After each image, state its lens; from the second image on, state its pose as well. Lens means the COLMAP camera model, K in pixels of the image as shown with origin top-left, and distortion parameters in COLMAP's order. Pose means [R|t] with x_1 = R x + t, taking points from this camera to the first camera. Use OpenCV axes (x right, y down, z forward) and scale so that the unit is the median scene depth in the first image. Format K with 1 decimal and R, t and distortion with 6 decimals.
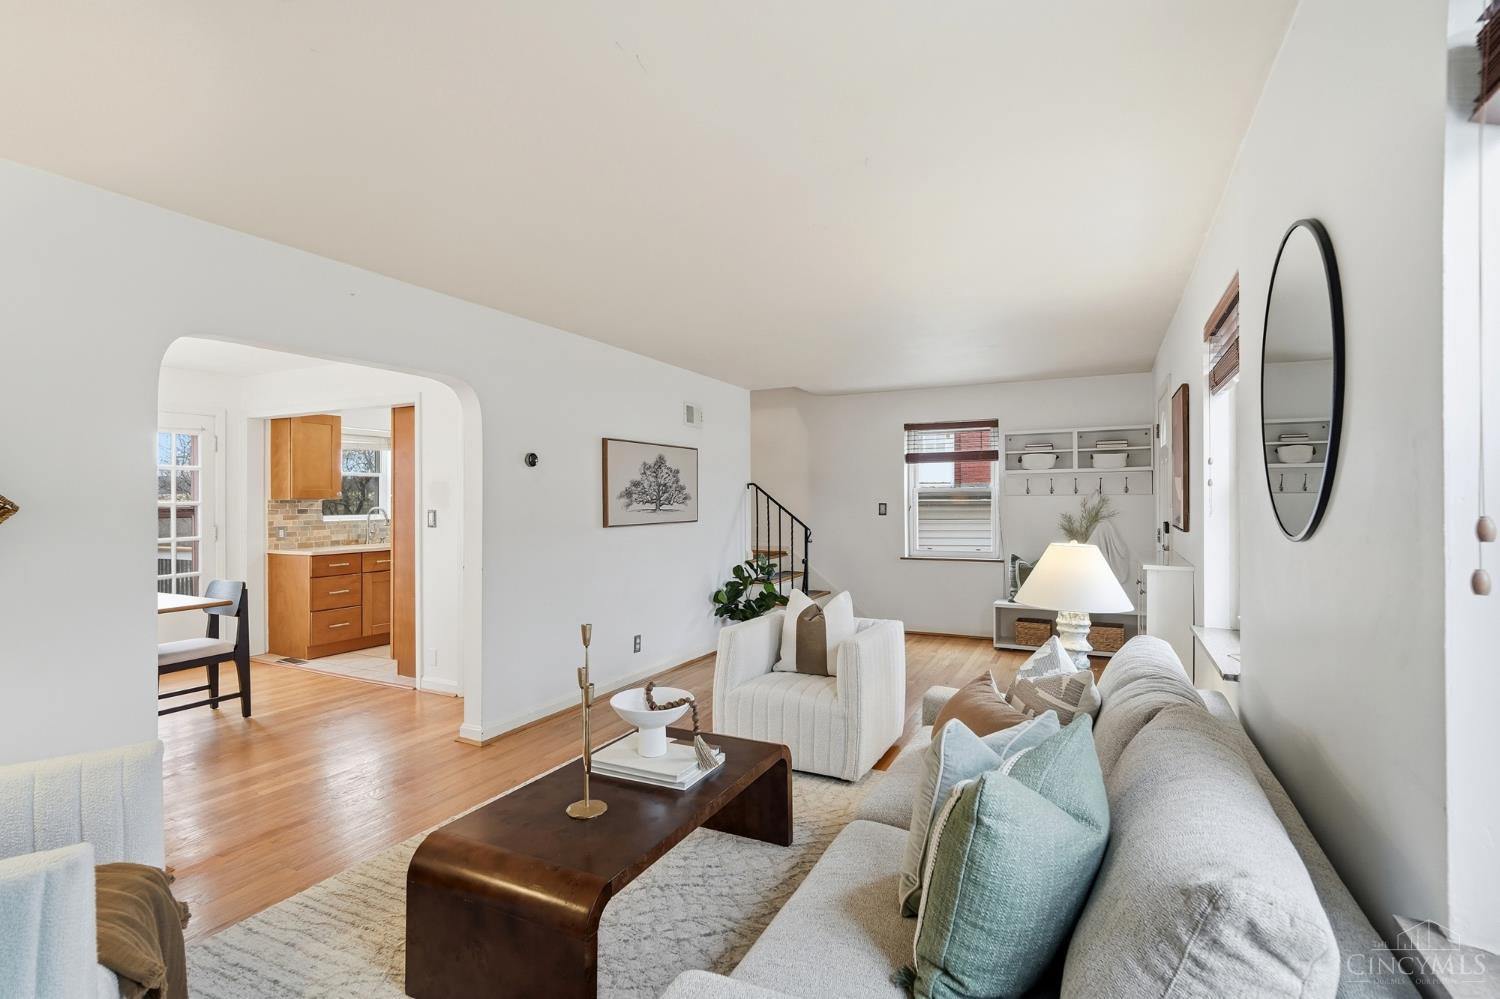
lens RADIAL K [[711.8, 0, 749.4], [0, 711.8, 497.0], [0, 0, 1]] dist [-0.012599, 0.007461]
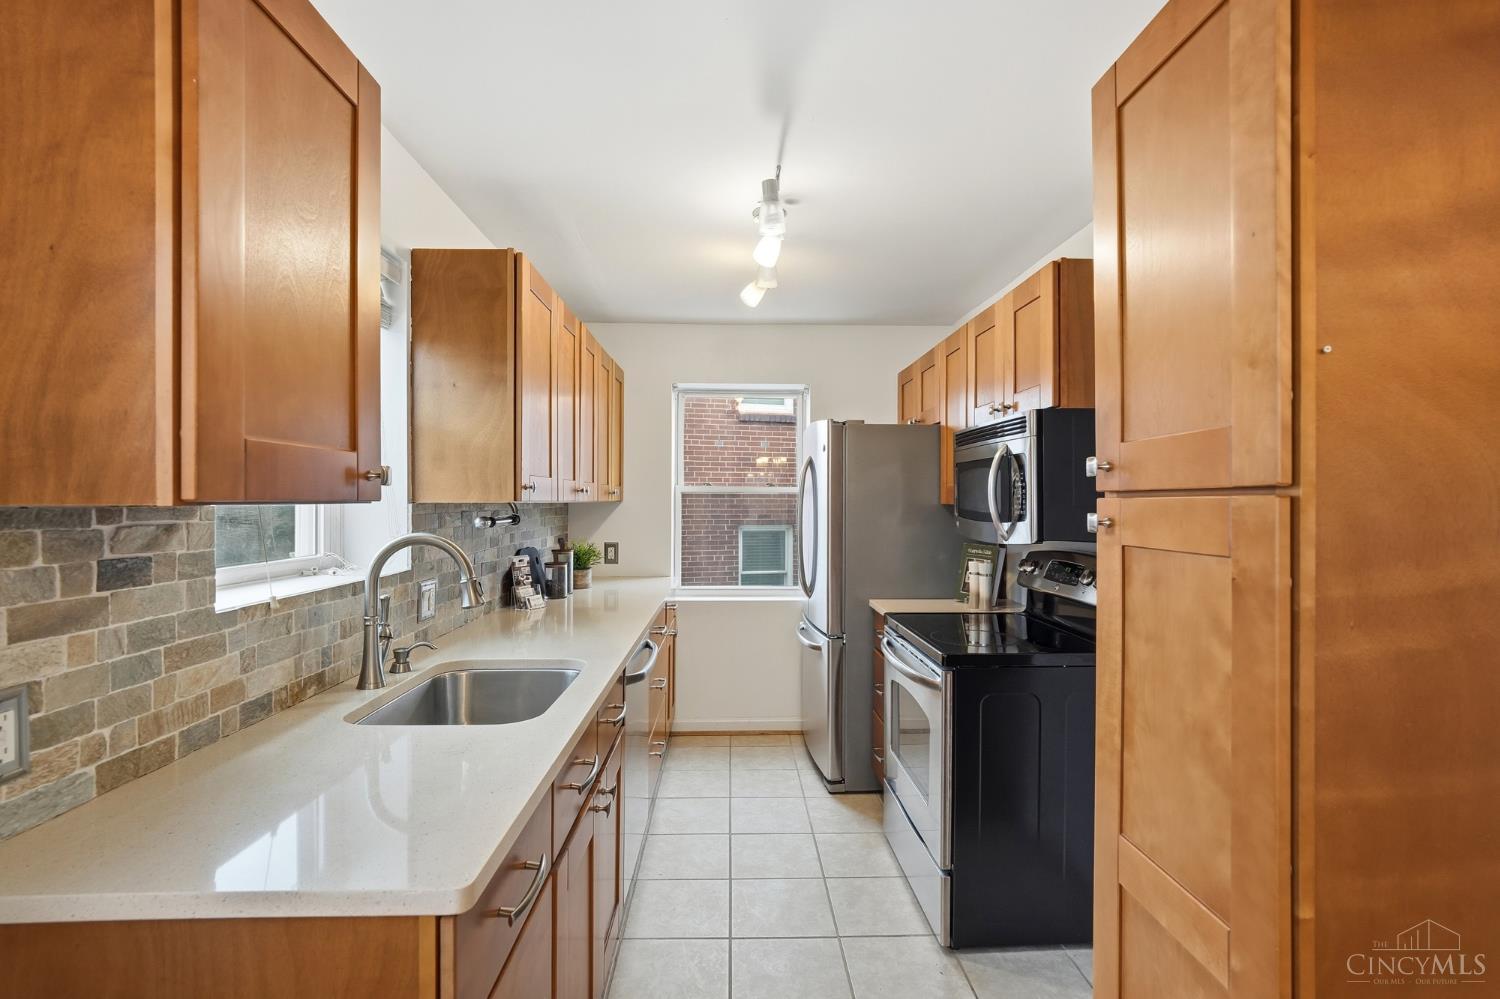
lens RADIAL K [[711.8, 0, 754.4], [0, 711.8, 506.5], [0, 0, 1]] dist [-0.012599, 0.007461]
pose [[0.872845, 0.002366, 0.487991, -0.632378], [-0.009587, 0.999878, 0.012301, 0.000819], [-0.487902, -0.015416, 0.872762, 0.847399]]
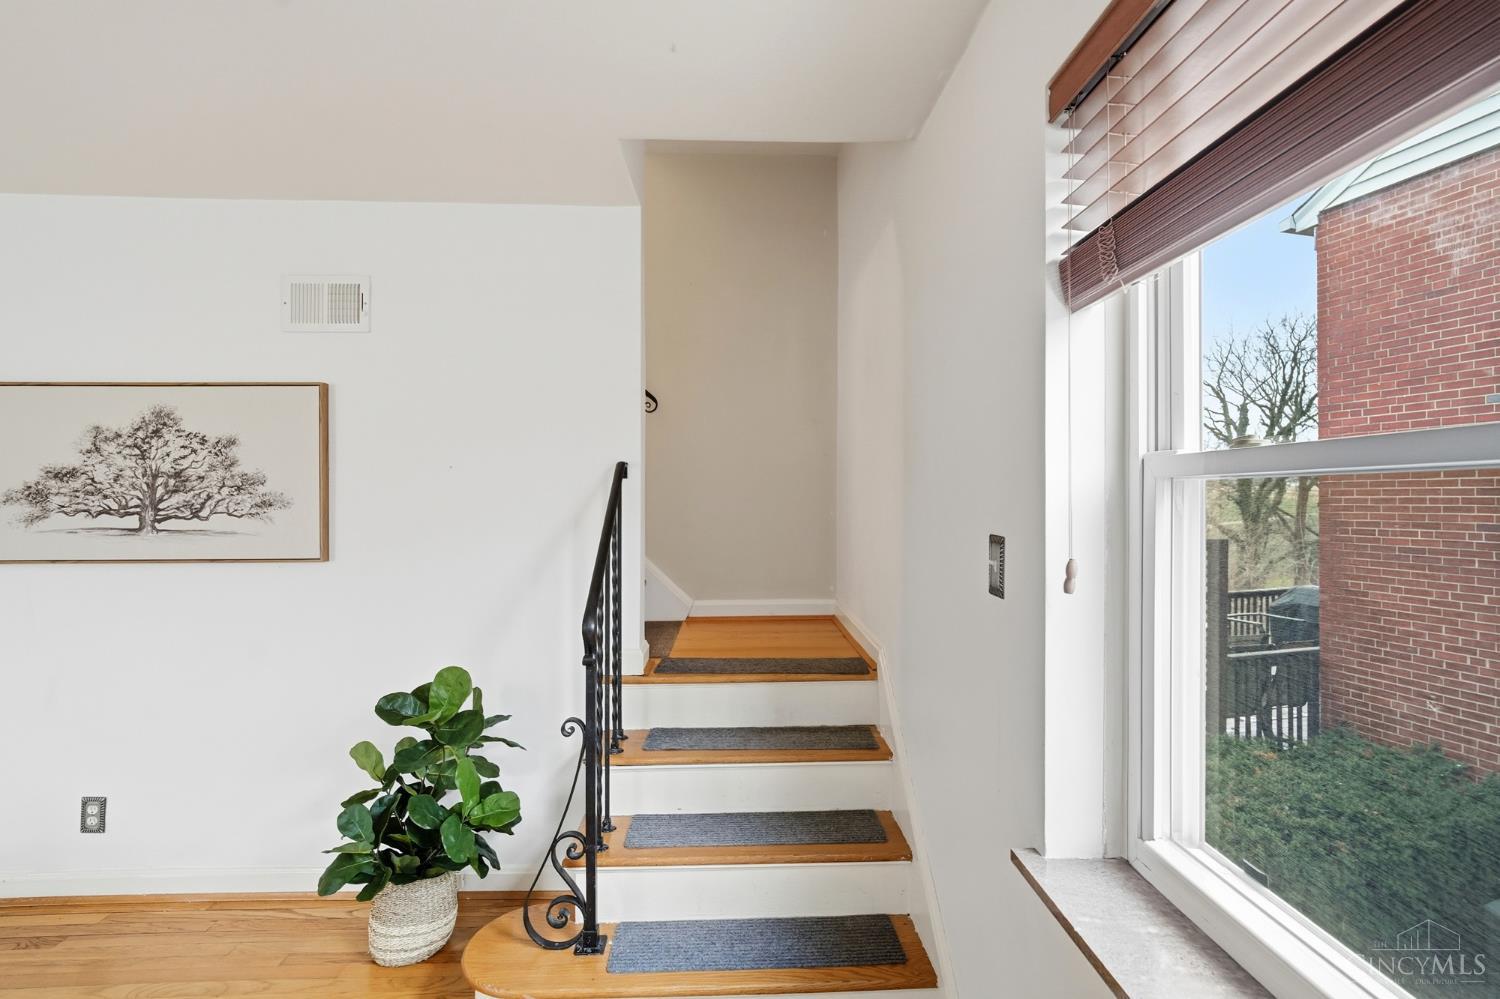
lens RADIAL K [[711.8, 0, 754.8], [0, 711.8, 496.0], [0, 0, 1]] dist [-0.012599, 0.007461]
pose [[0.490515, 0.000079, -0.871433, 0.403881], [0.002933, 0.999994, 0.001742, -0.002886], [0.871428, -0.003410, 0.490512, 1.004787]]
